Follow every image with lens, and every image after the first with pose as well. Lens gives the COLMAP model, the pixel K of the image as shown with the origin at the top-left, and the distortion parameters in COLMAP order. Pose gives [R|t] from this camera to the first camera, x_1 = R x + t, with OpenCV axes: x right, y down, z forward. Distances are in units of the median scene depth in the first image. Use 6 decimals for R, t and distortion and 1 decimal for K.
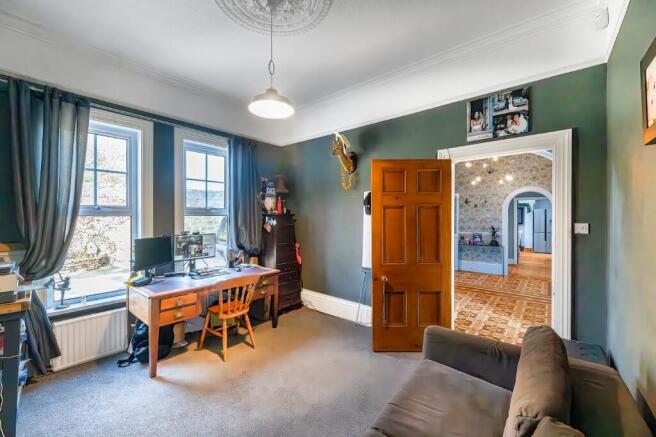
lens RADIAL K [[271.2, 0, 326.3], [0, 271.2, 217.7], [0, 0, 1]] dist [-0.000328, 0.000630]
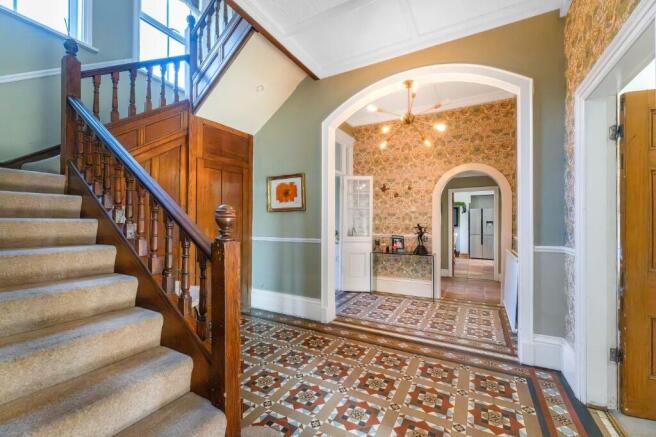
lens RADIAL K [[271.2, 0, 317.3], [0, 271.2, 227.8], [0, 0, 1]] dist [-0.000328, 0.000630]
pose [[0.988218, -0.006577, 0.152911, 0.267147], [0.004581, 0.999900, 0.013402, 0.029646], [-0.152983, -0.012544, 0.988149, 0.384713]]
